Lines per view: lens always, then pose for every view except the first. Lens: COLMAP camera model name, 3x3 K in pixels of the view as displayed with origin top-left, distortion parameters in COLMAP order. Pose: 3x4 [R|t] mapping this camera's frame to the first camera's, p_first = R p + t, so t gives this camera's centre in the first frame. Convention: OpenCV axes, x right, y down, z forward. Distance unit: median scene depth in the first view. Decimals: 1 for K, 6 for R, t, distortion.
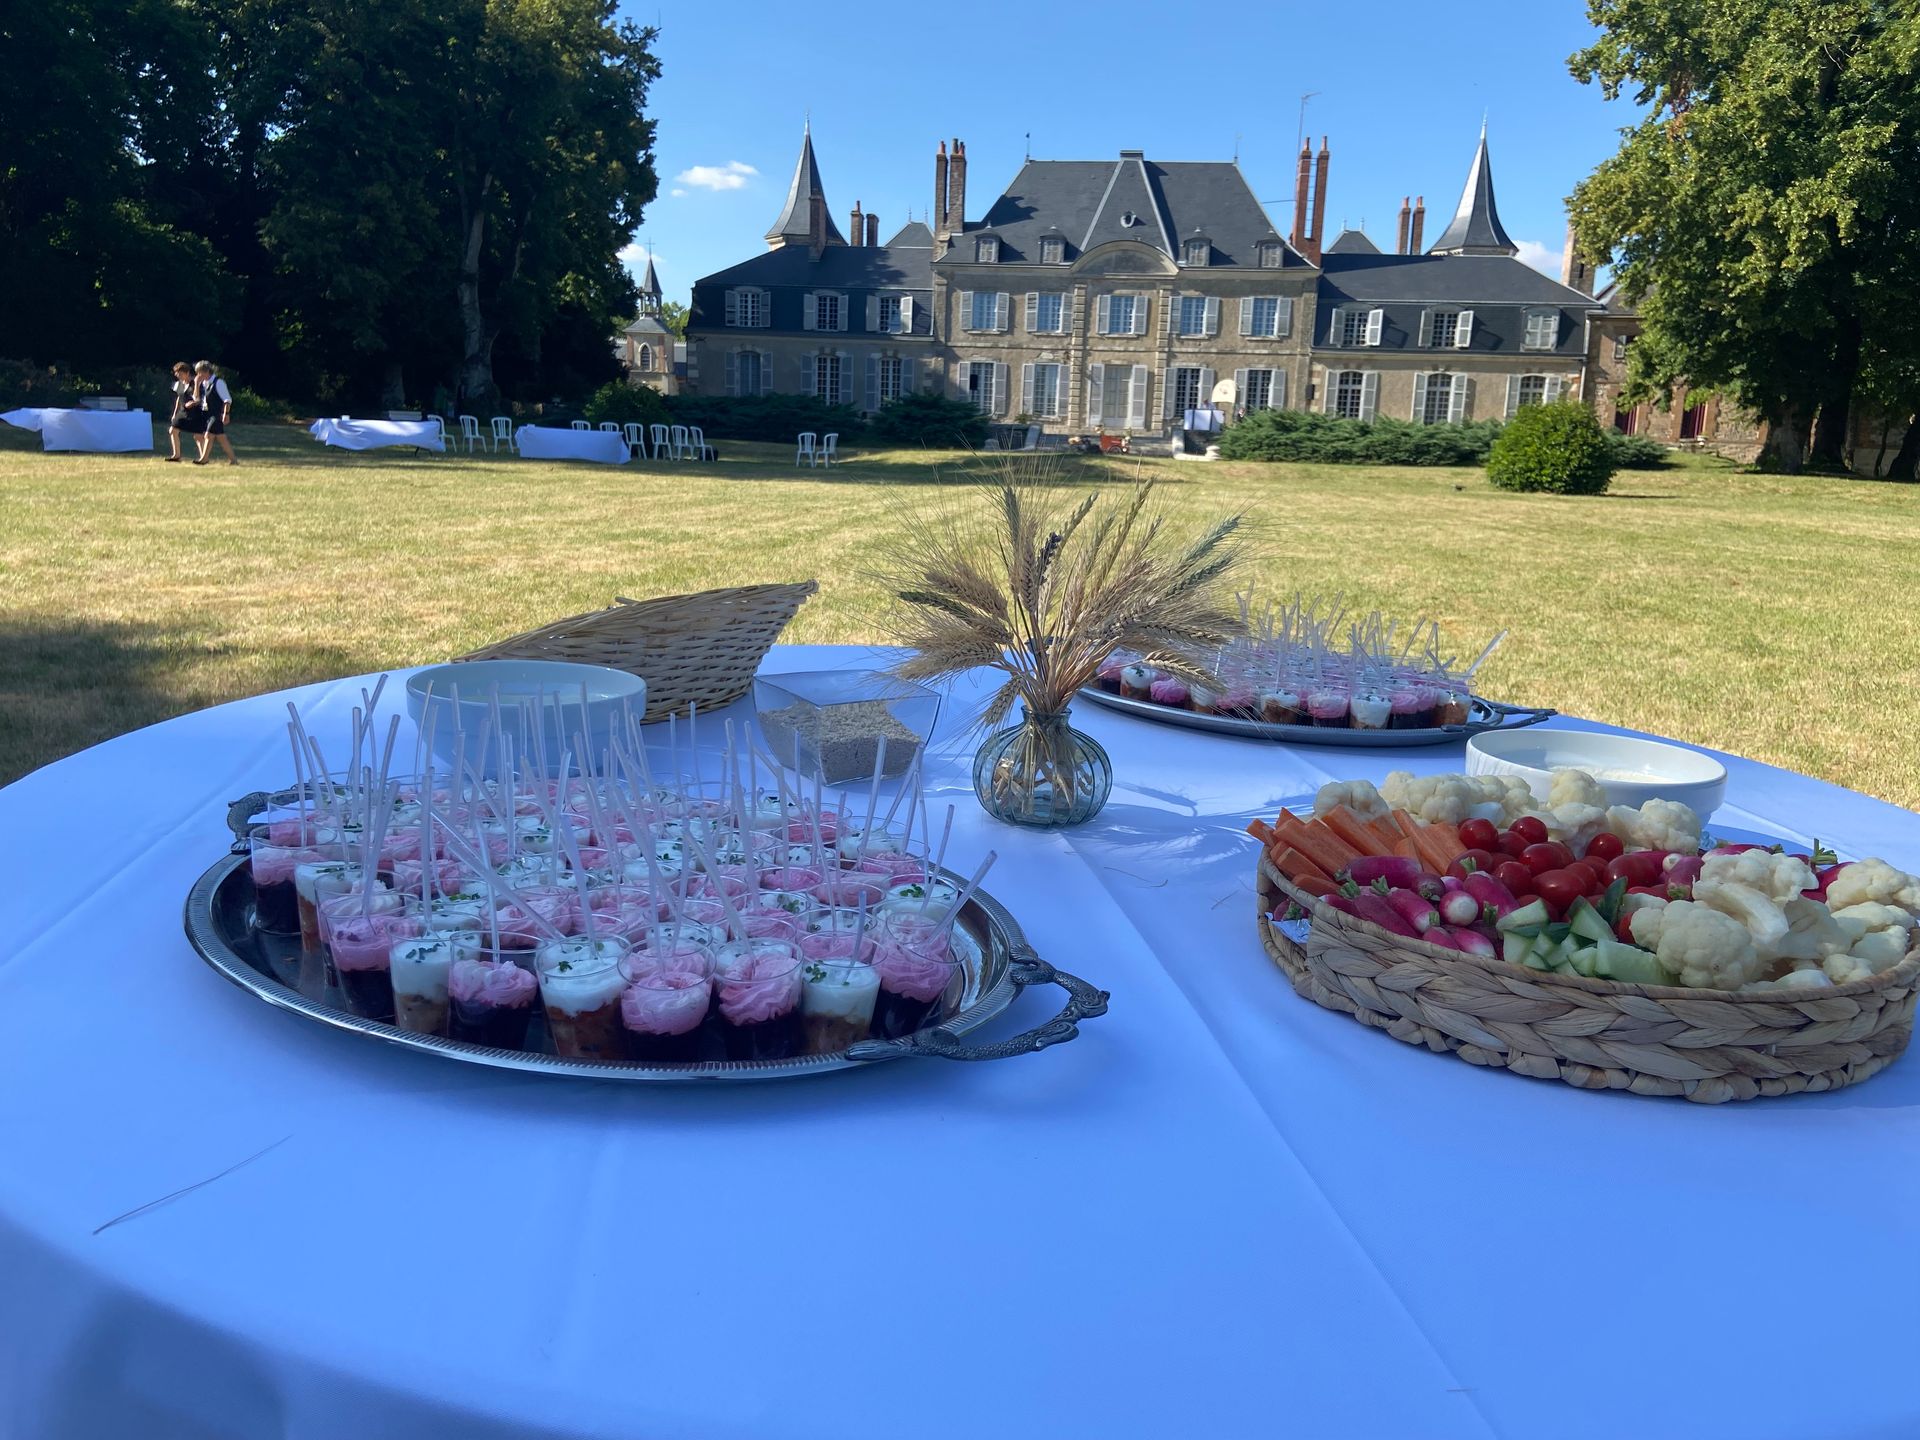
lens RADIAL K [[1440.0, 0, 975.0], [0, 1440.0, 742.0], [0, 0, 1]] dist [0.106999, -0.135778]
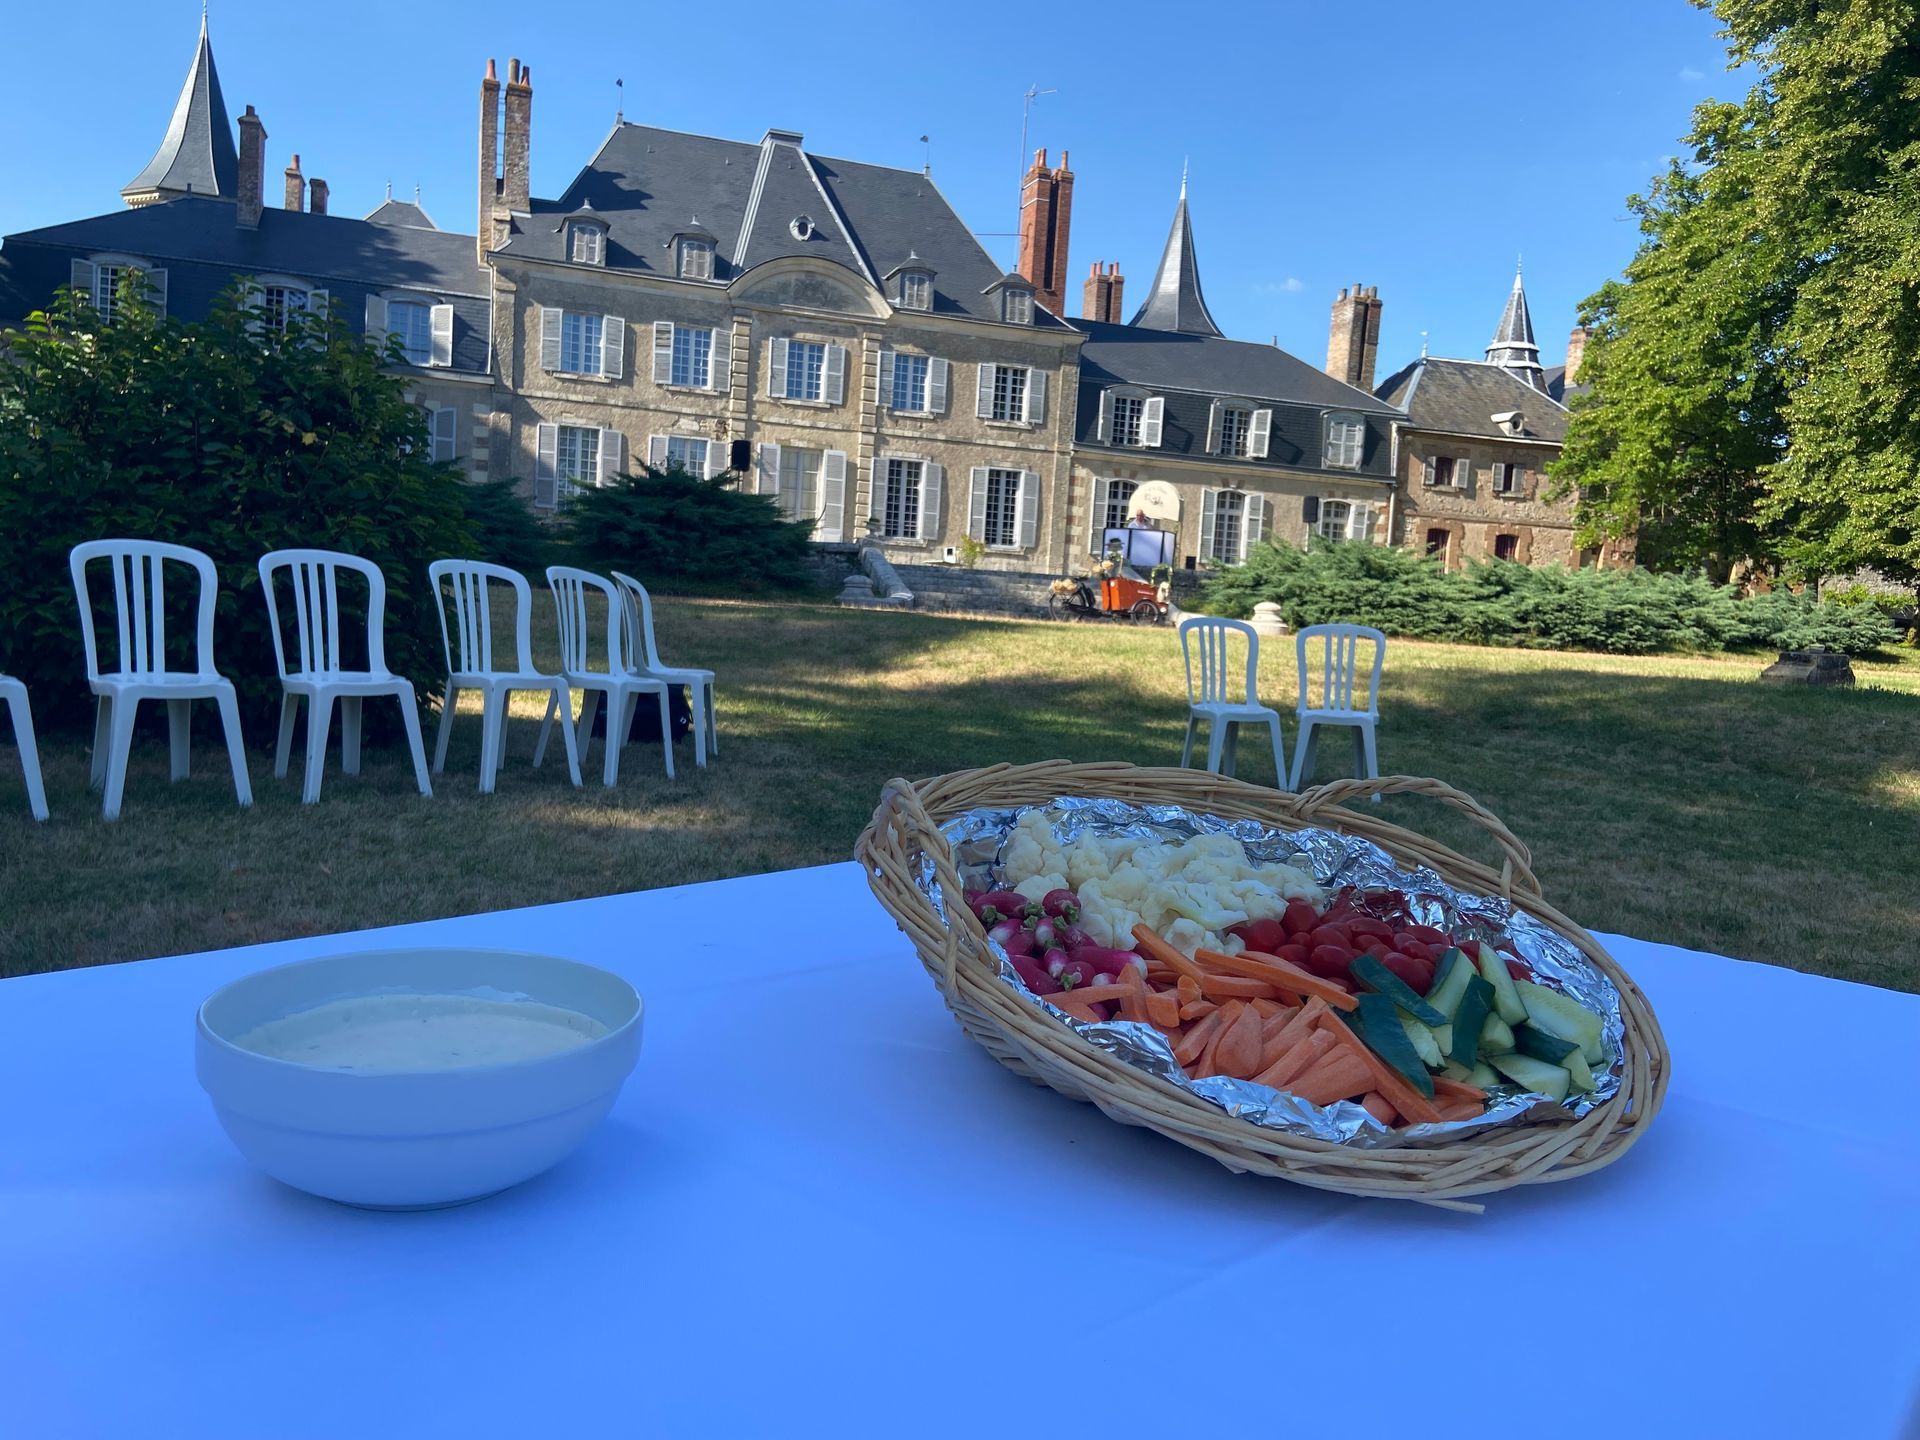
lens RADIAL K [[1437.5, 0, 931.3], [0, 1437.5, 716.3], [0, 0, 1]] dist [0.083156, -0.010533]
pose [[0.907296, -0.012298, 0.420314, -0.120264], [0.048064, 0.996054, -0.074607, -0.095669], [-0.417738, 0.087892, 0.904306, 0.427437]]
